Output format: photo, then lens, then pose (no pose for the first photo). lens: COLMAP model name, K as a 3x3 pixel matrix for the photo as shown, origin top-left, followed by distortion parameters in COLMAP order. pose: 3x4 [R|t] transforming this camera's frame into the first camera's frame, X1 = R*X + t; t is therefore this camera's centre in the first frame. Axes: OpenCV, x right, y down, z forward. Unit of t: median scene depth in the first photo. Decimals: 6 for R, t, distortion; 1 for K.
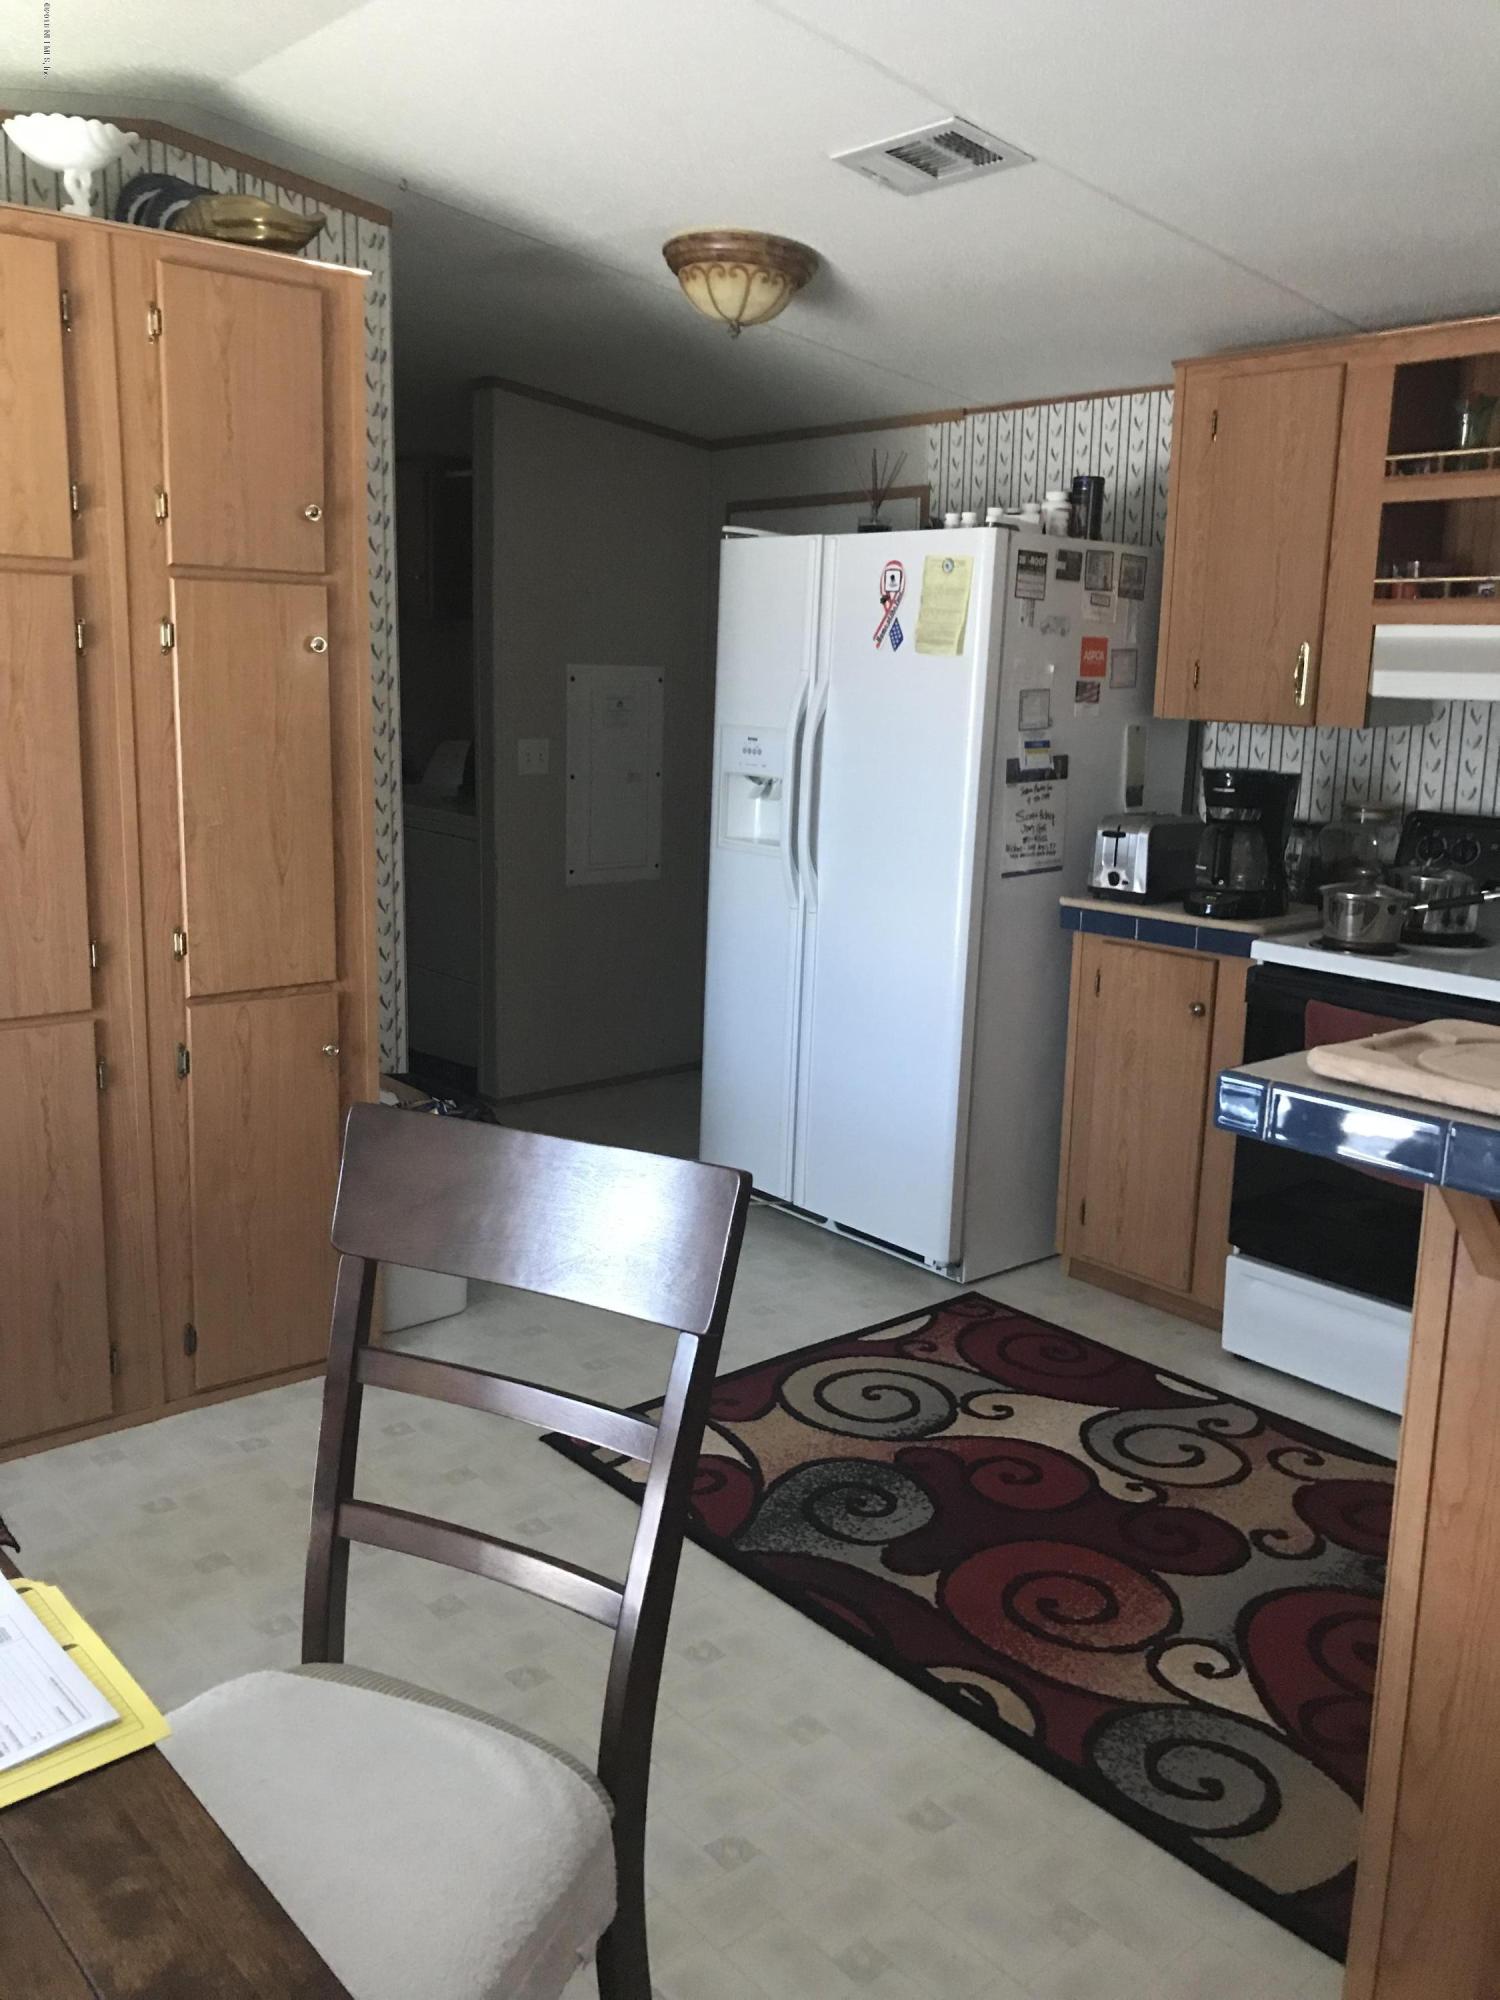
lens RADIAL K [[1658.1, 0, 750.0], [0, 1658.1, 1000.0], [0, 0, 1]] dist [-0.002122, 0.023447]
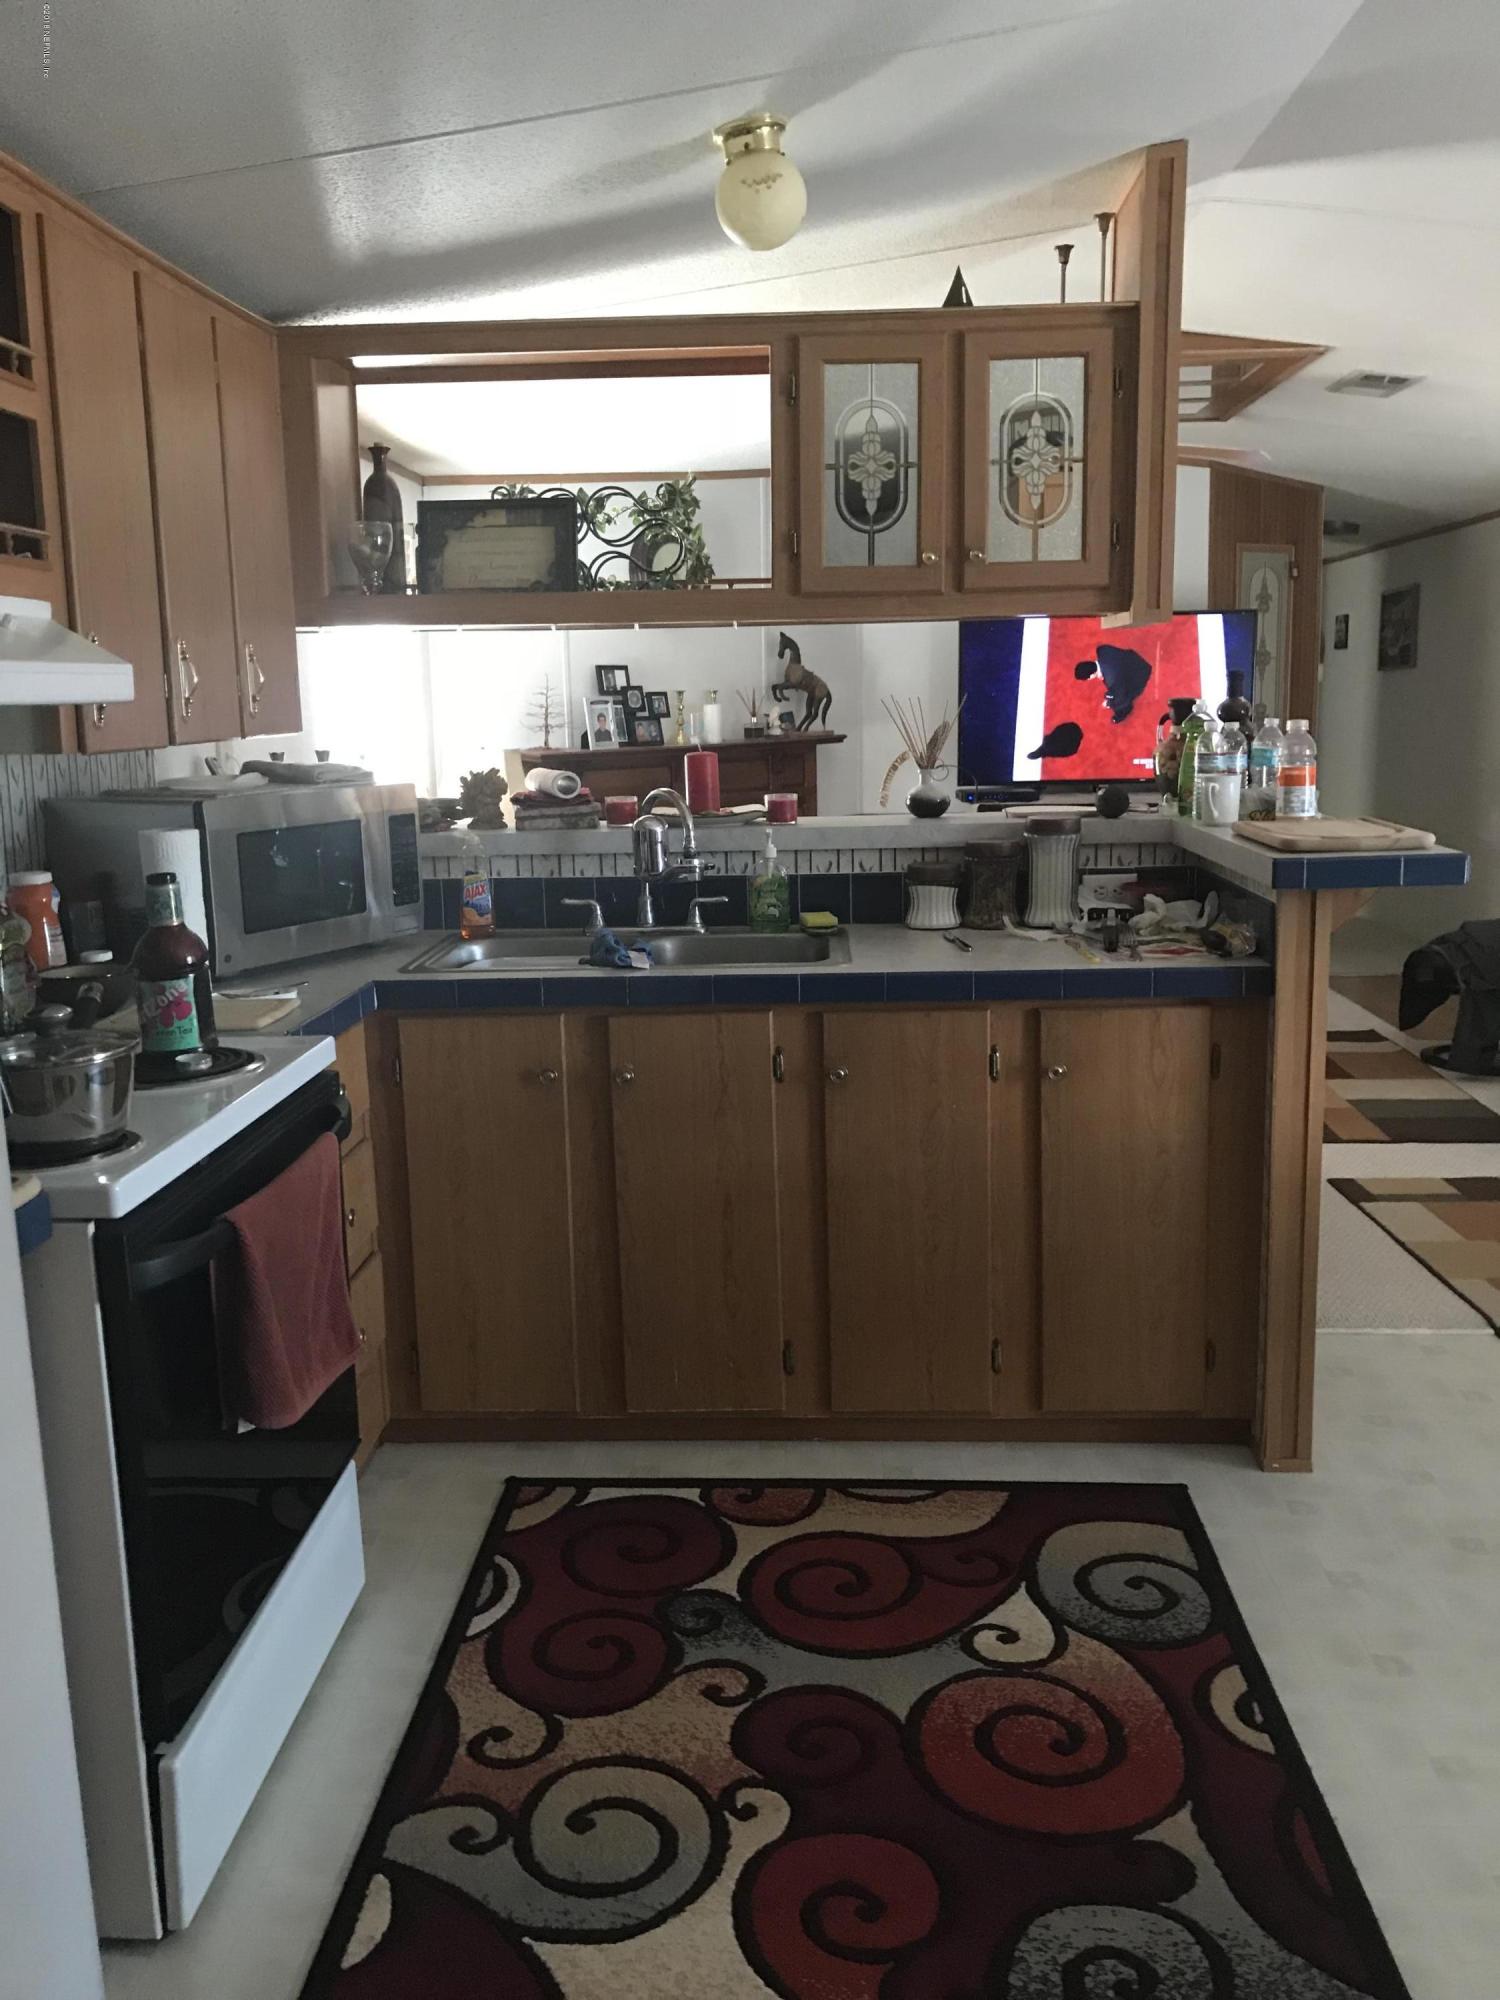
lens RADIAL K [[1658.1, 0, 750.0], [0, 1658.1, 1000.0], [0, 0, 1]] dist [-0.002122, 0.023447]
pose [[-0.726948, -0.137002, 0.672887, -0.204646], [0.139968, 0.929762, 0.340517, -0.278256], [-0.672276, 0.341721, -0.656713, 1.414053]]
